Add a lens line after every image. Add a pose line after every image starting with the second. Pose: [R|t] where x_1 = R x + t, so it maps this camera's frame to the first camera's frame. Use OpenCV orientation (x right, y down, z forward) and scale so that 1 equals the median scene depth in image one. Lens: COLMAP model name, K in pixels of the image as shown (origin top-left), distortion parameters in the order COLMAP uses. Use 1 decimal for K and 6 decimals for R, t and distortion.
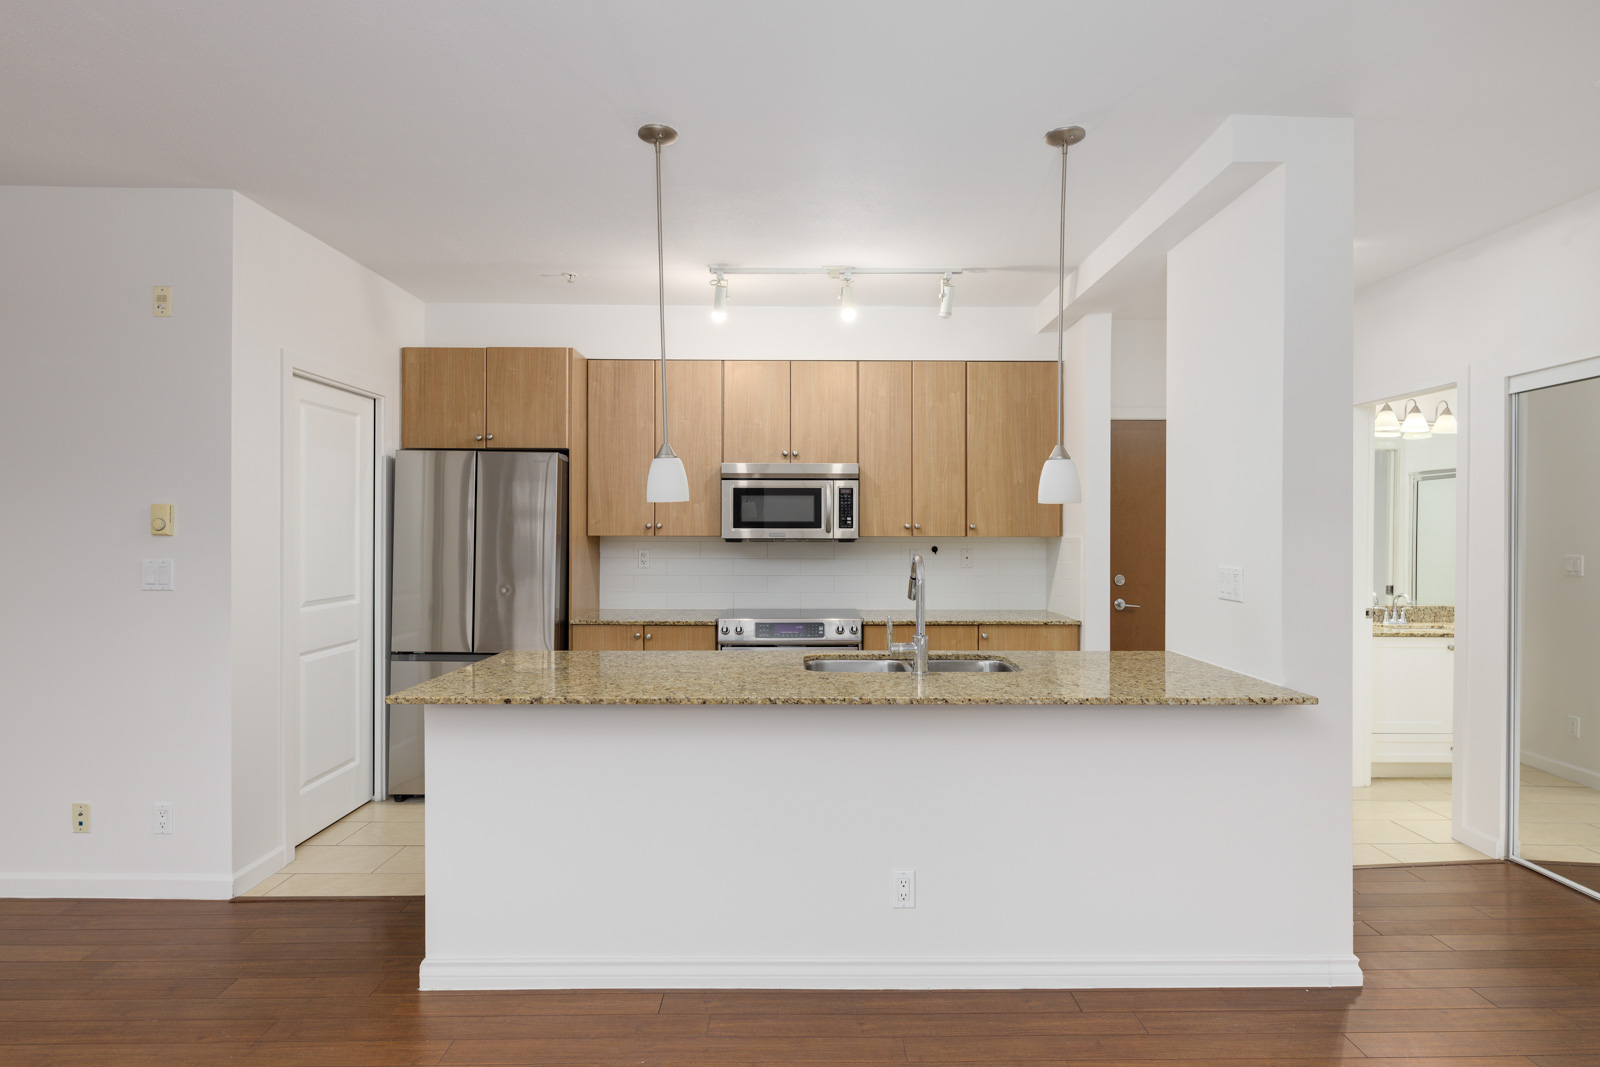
lens RADIAL K [[848.1, 0, 814.1], [0, 848.1, 536.4], [0, 0, 1]] dist [0.001572, -0.002327]
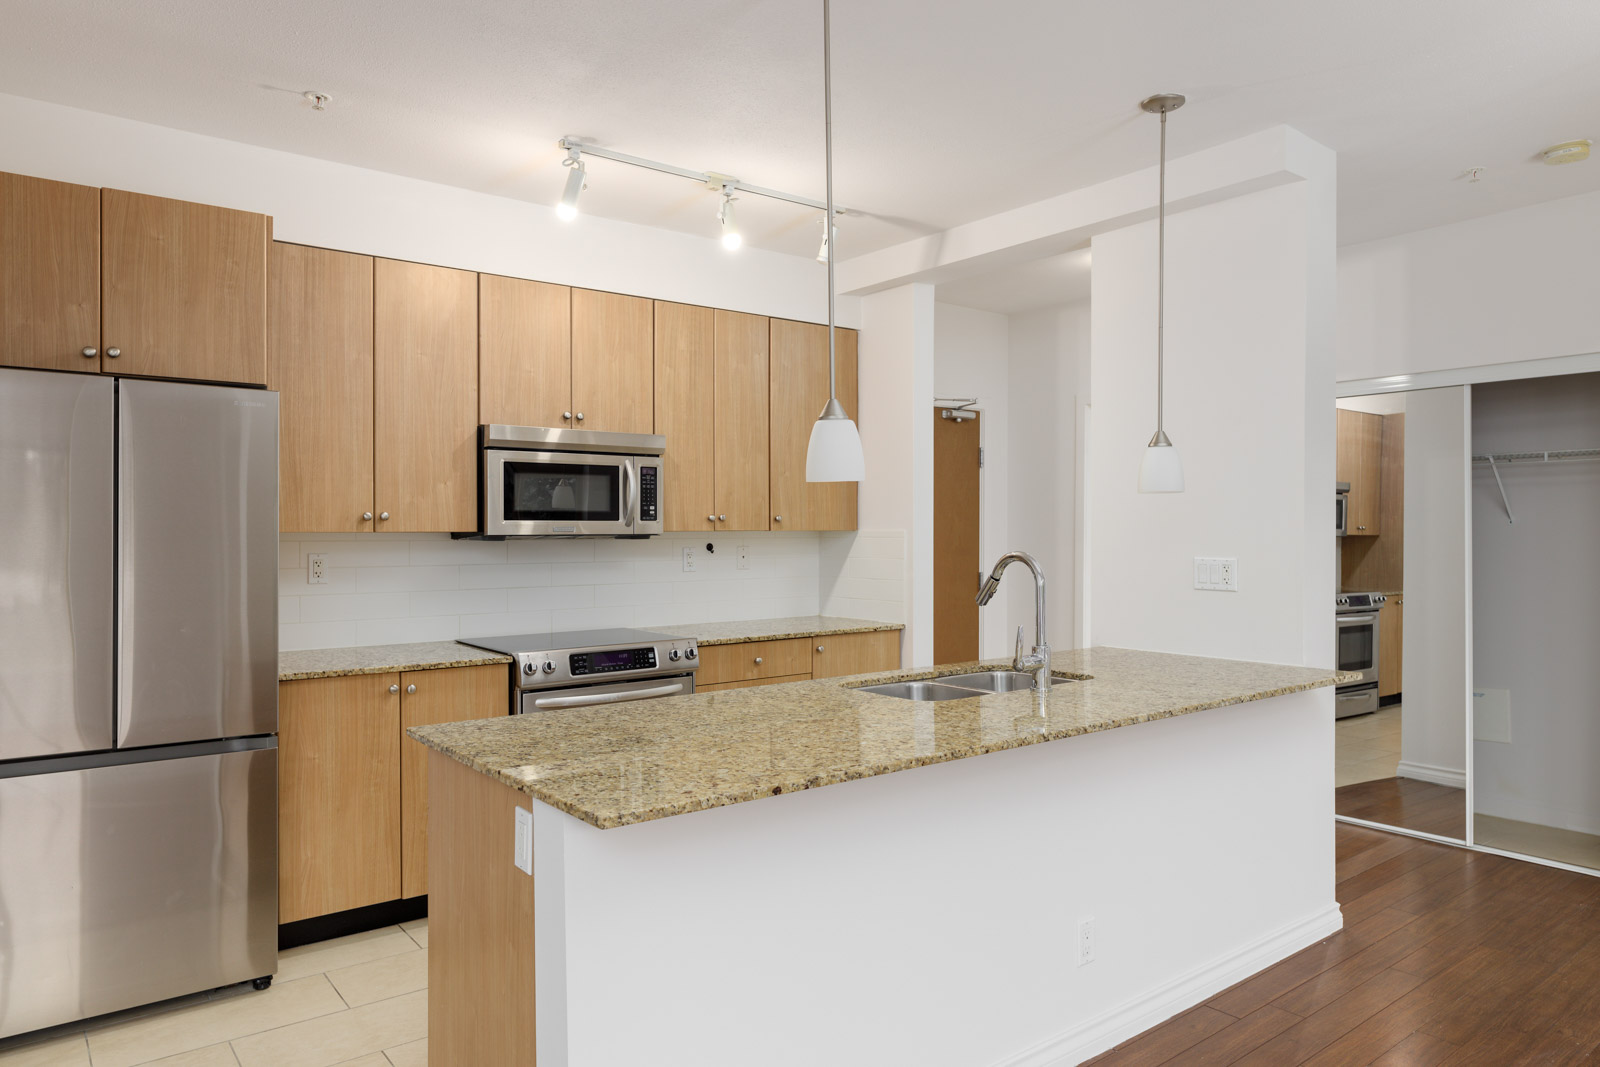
lens RADIAL K [[1039.4, 0, 805.3], [0, 1039.4, 532.6], [0, 0, 1]] dist [0.010423, -0.007258]
pose [[0.794434, -0.006700, 0.607313, -0.434059], [0.006127, 0.999977, 0.003017, -0.000828], [-0.607319, 0.001324, 0.794457, 0.193314]]
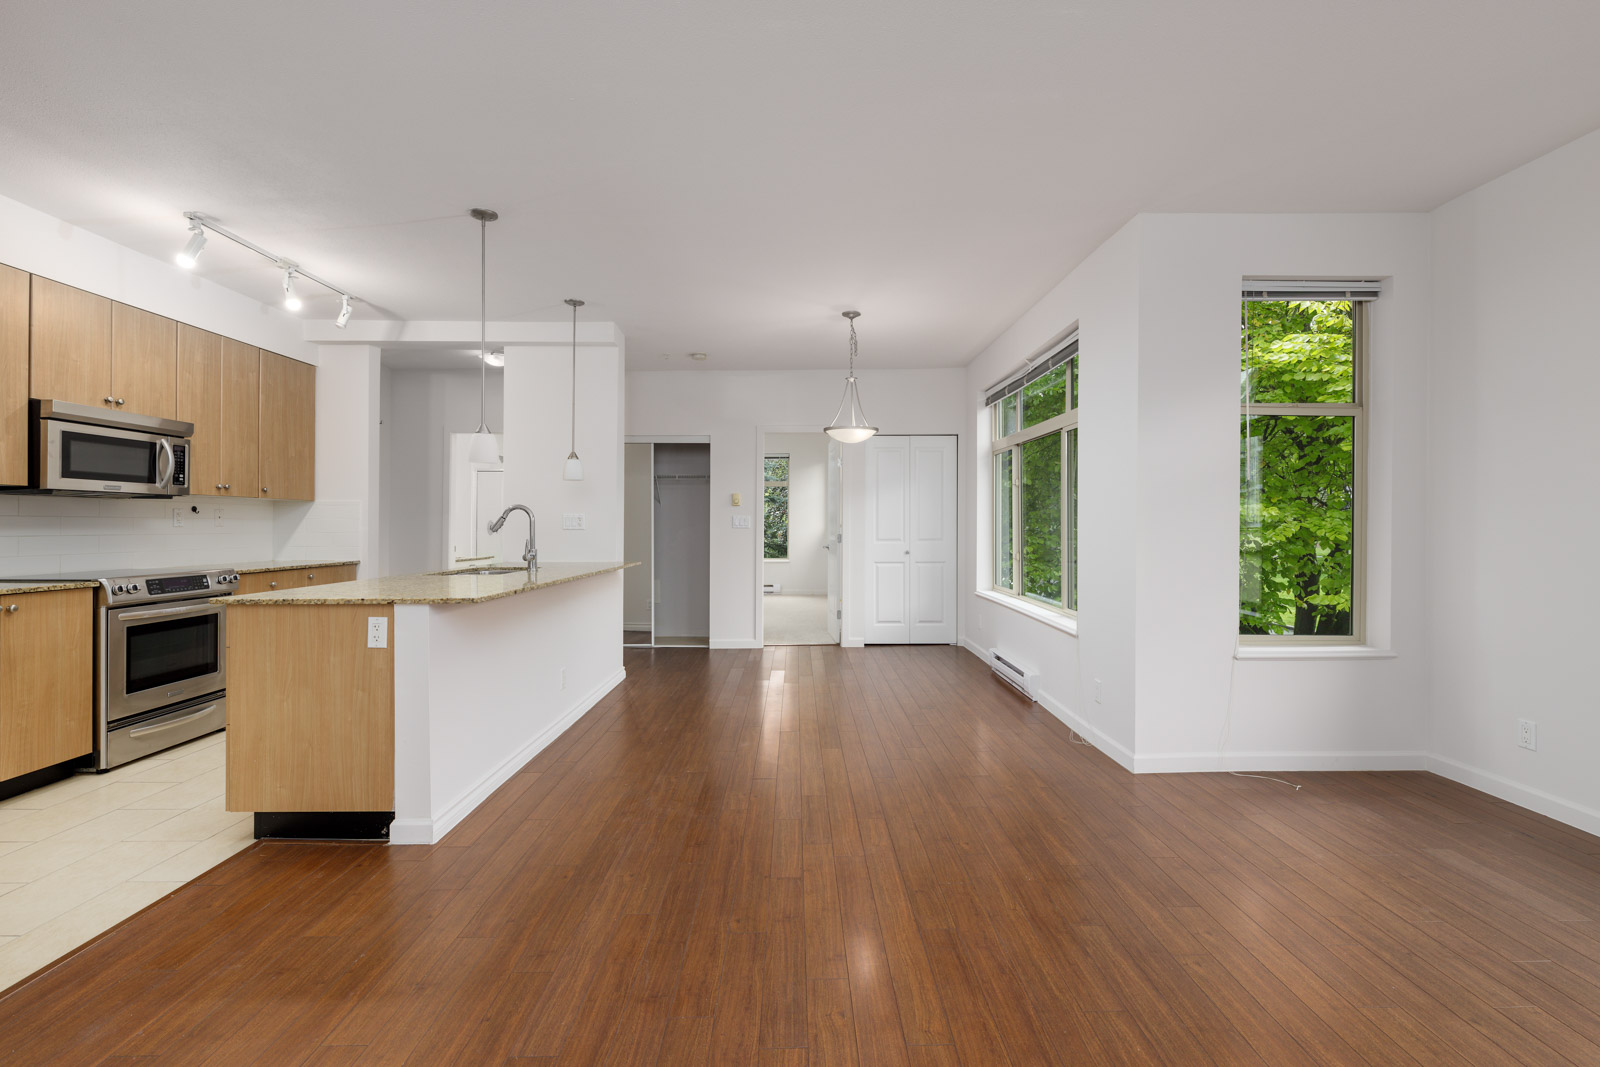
lens RADIAL K [[700.4, 0, 805.3], [0, 700.4, 526.3], [0, 0, 1]] dist [0.000522, 0.000004]
pose [[0.007208, -0.003182, 0.999969, -0.840297], [0.000667, 0.999995, 0.003177, 0.039891], [-0.999974, 0.000644, 0.007210, 0.255724]]
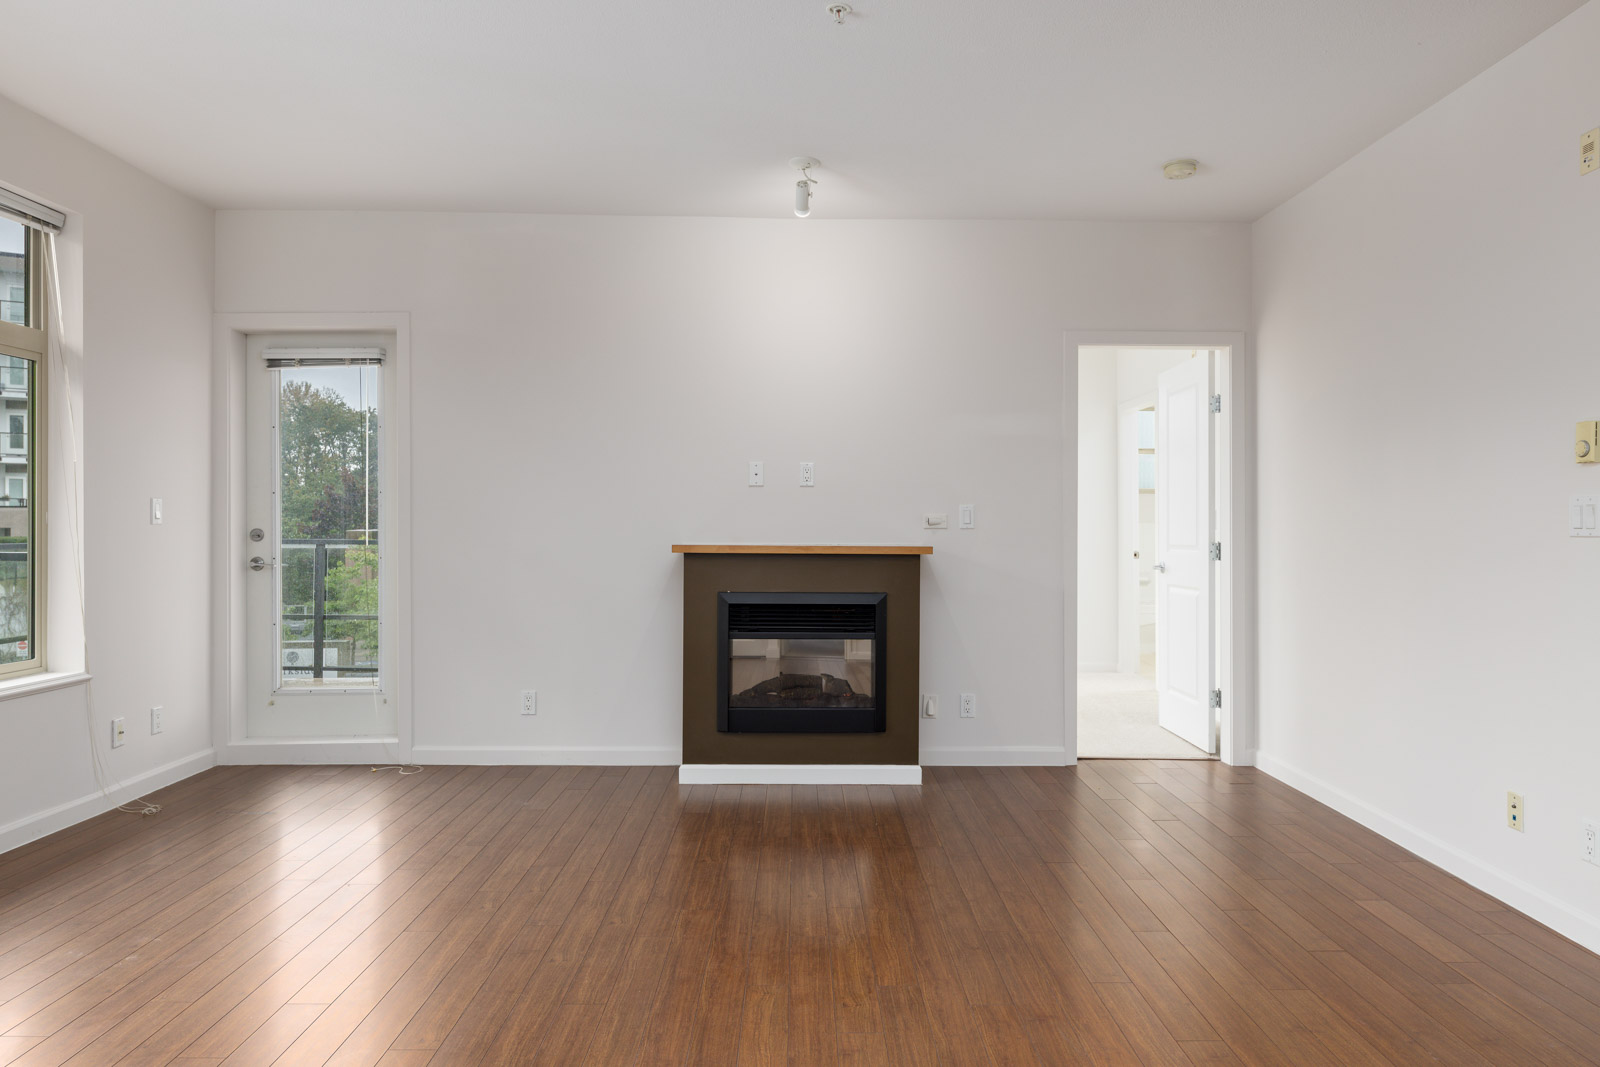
lens RADIAL K [[1005.7, 0, 823.9], [0, 1005.7, 531.8], [0, 0, 1]] dist [0.003780, -0.001918]
pose [[0.003812, -0.001932, -0.999991, 0.083645], [-0.006960, 0.999974, -0.001959, 0.045925], [0.999969, 0.006968, 0.003798, 0.223458]]
